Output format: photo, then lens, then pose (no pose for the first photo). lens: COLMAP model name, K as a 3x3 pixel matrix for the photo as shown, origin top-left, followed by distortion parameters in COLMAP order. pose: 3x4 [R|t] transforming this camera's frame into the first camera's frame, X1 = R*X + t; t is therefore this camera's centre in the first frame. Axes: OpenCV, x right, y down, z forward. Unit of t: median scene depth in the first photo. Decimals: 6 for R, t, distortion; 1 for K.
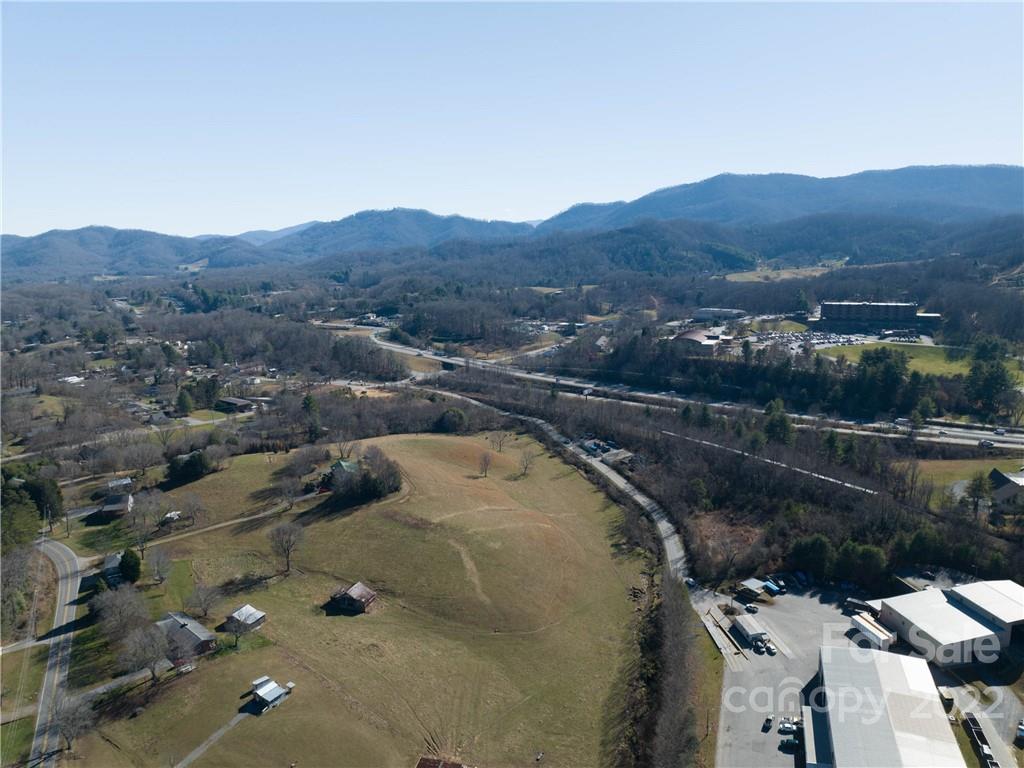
lens RADIAL K [[722.3, 0, 515.5], [0, 722.3, 384.9], [0, 0, 1]] dist [-0.038666, 0.007700]
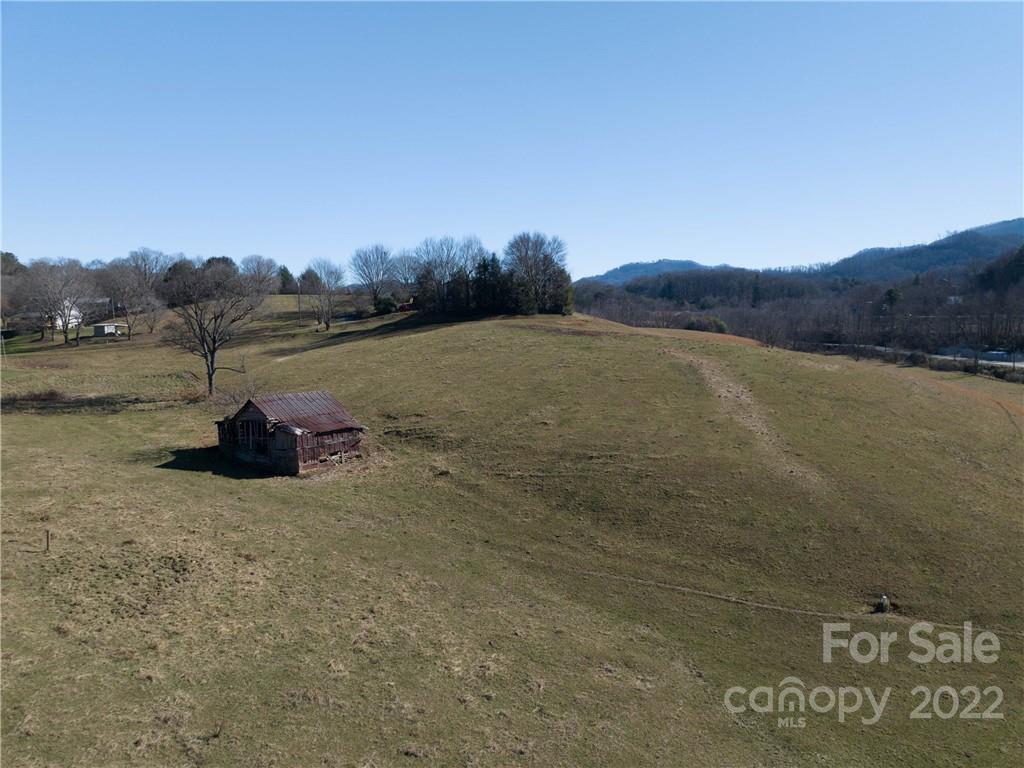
lens RADIAL K [[722.3, 0, 515.5], [0, 722.3, 384.9], [0, 0, 1]] dist [-0.038666, 0.007700]
pose [[0.935688, 0.032759, -0.351305, -0.038325], [-0.065171, 0.994595, -0.080835, 0.239596], [0.346758, 0.098531, 0.932765, 0.627149]]
